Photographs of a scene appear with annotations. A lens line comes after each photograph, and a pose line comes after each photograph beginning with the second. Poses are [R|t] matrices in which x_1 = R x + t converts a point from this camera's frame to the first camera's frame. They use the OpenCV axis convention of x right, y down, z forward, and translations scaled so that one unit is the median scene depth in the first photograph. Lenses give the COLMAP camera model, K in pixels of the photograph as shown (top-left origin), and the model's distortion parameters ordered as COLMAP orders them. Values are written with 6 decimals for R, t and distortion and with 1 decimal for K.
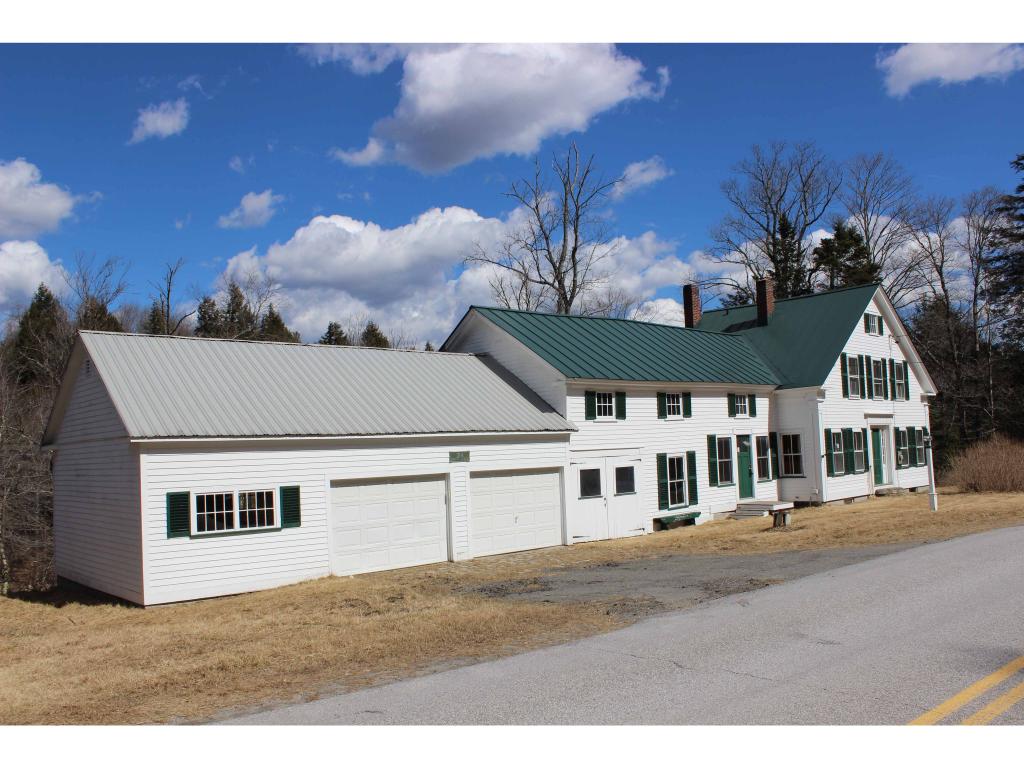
lens RADIAL K [[840.1, 0, 512.0], [0, 840.1, 384.0], [0, 0, 1]] dist [0.000354, 0.000160]
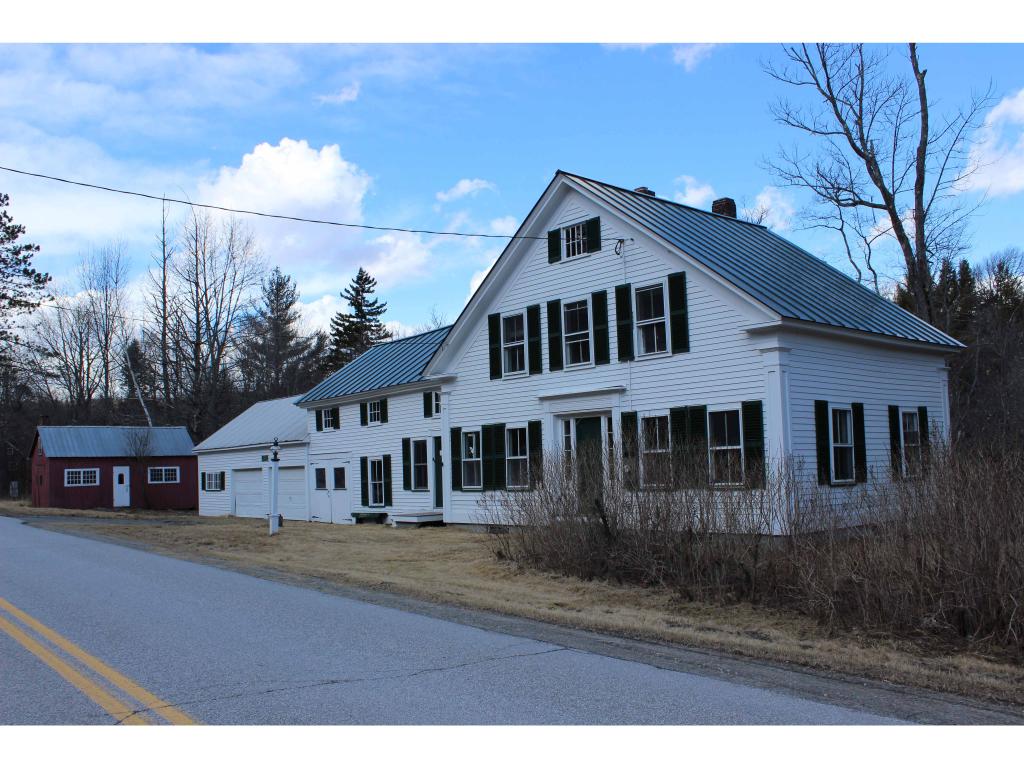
lens RADIAL K [[913.6, 0, 512.0], [0, 913.6, 384.0], [0, 0, 1]] dist [-0.001224, -0.000130]
pose [[-0.077336, -0.041336, -0.996148, 1.294036], [0.122088, 0.991228, -0.050610, 0.067456], [0.989502, -0.125532, -0.071611, 1.209332]]
